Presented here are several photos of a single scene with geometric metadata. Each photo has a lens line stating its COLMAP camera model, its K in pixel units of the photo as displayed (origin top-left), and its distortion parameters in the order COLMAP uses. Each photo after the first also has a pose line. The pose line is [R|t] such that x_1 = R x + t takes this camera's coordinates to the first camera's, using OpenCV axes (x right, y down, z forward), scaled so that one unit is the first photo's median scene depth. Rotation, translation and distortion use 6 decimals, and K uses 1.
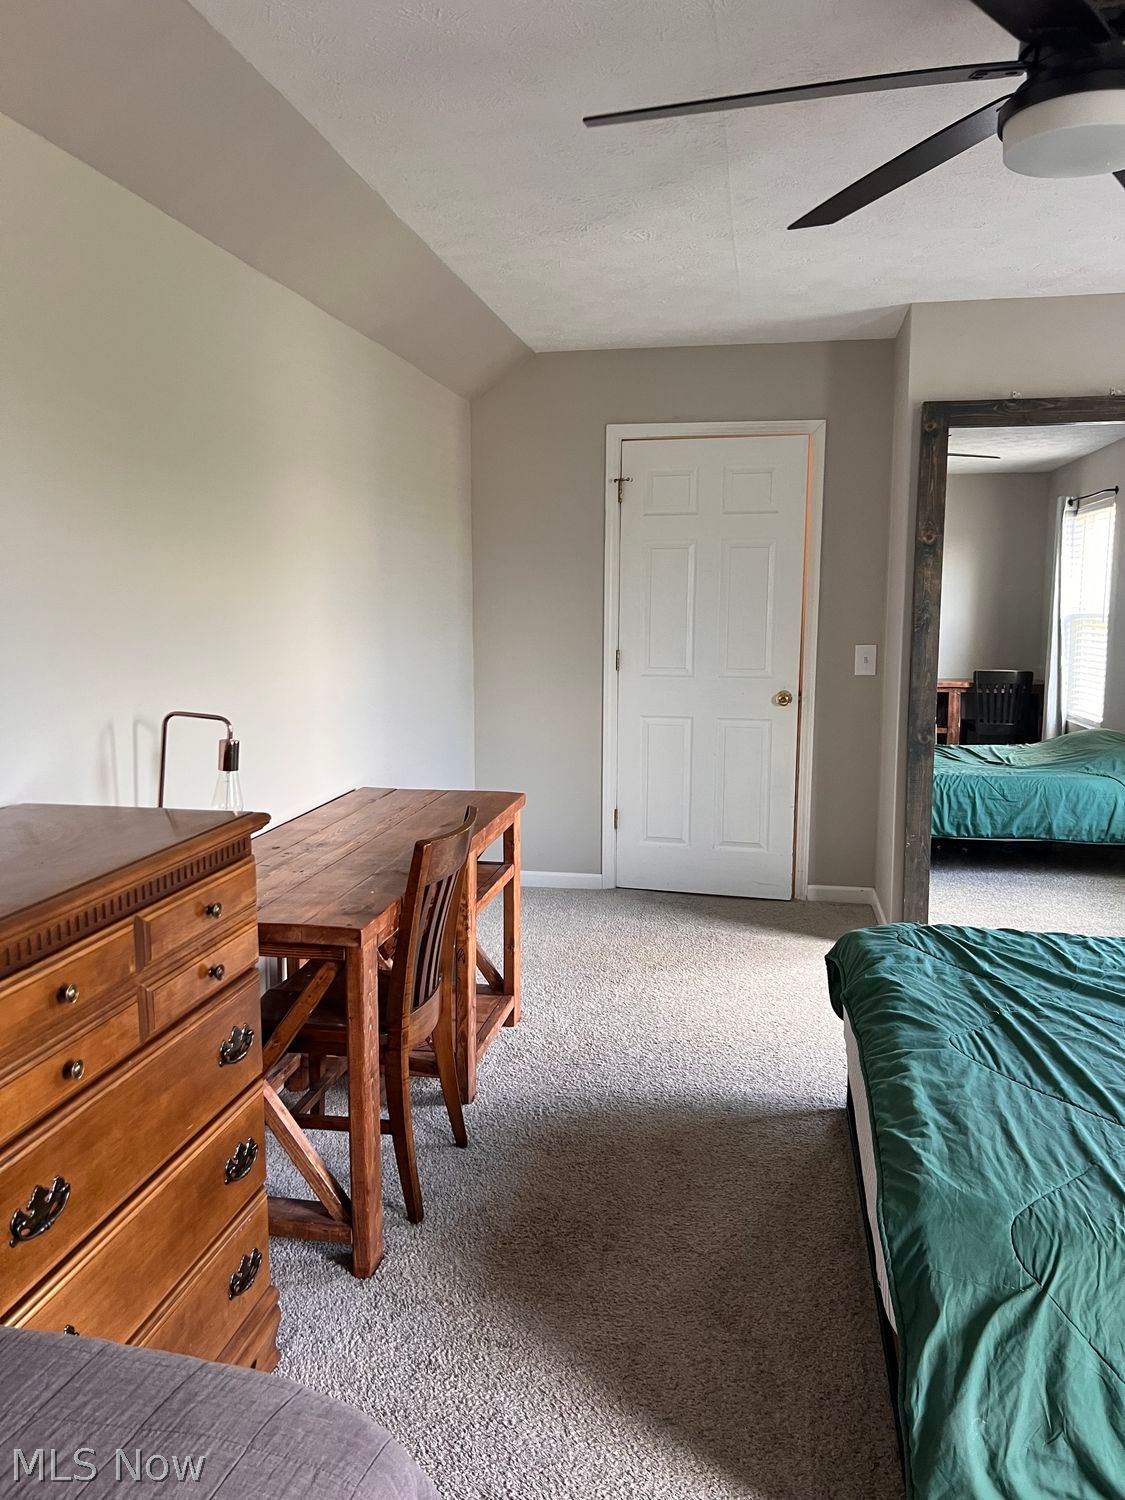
lens RADIAL K [[1135.3, 0, 562.5], [0, 1135.3, 750.0], [0, 0, 1]] dist [0.129351, -0.187153]
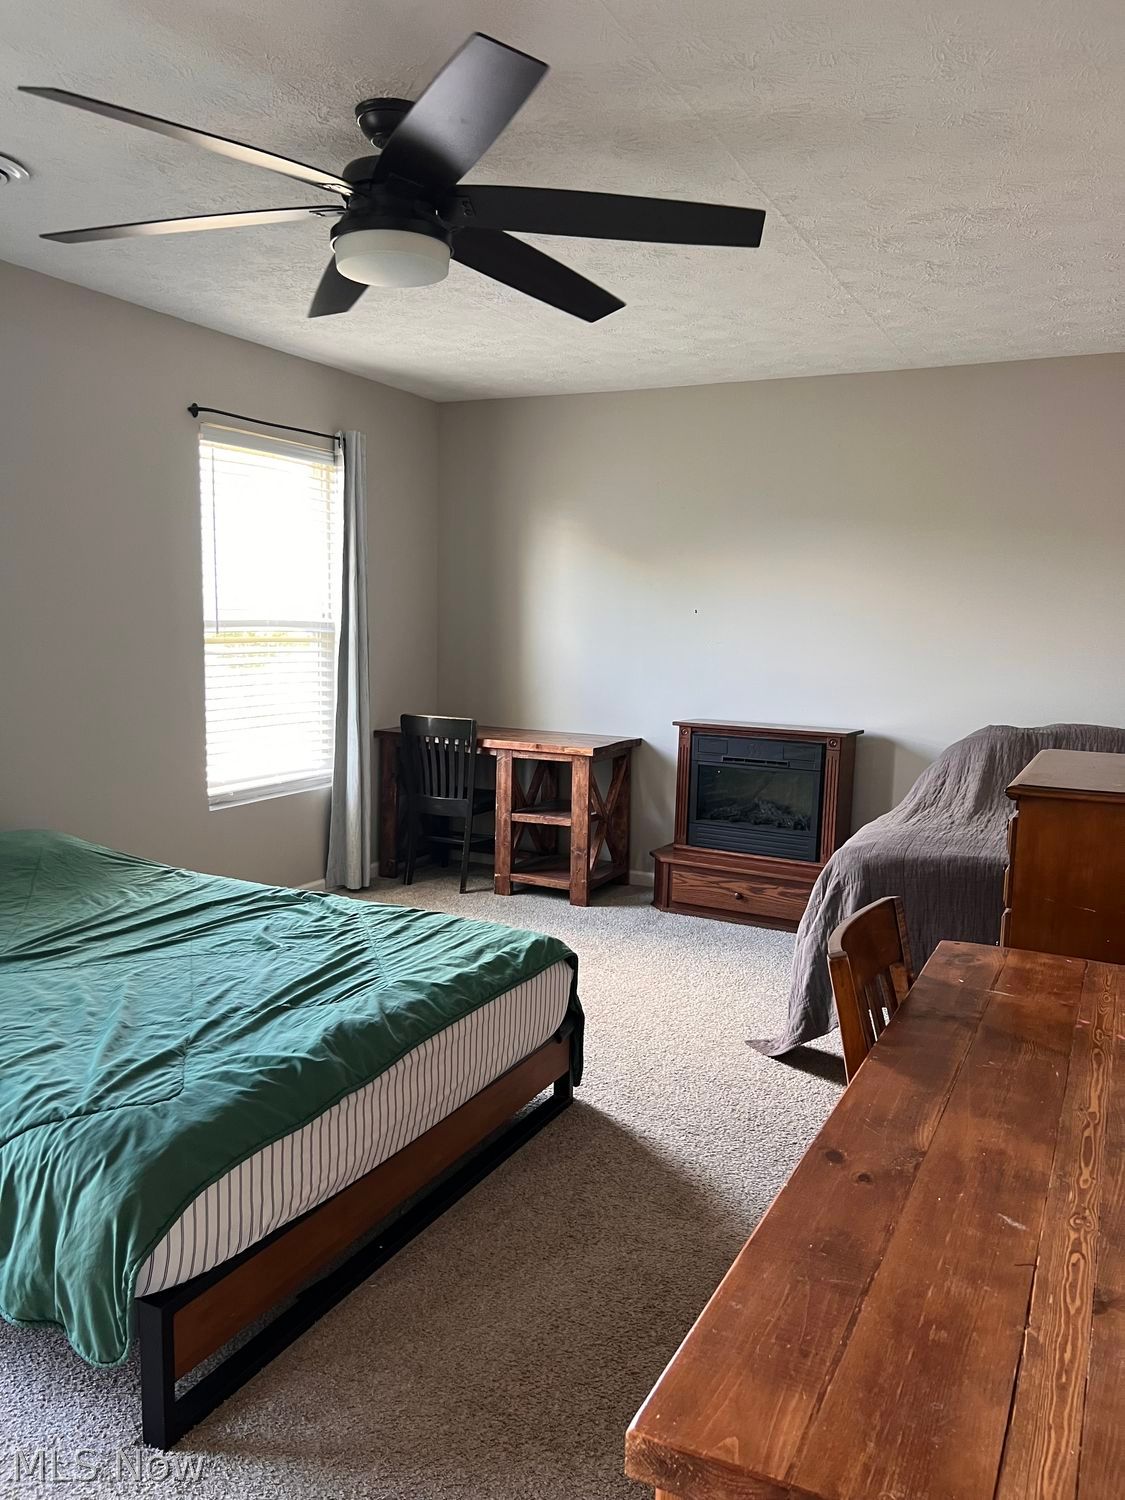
lens RADIAL K [[1135.3, 0, 562.5], [0, 1135.3, 750.0], [0, 0, 1]] dist [0.129351, -0.187153]
pose [[-0.957939, -0.064280, 0.279680, -0.137312], [0.011289, 0.965396, 0.260545, -0.279008], [-0.286750, 0.252744, -0.924064, 2.065555]]
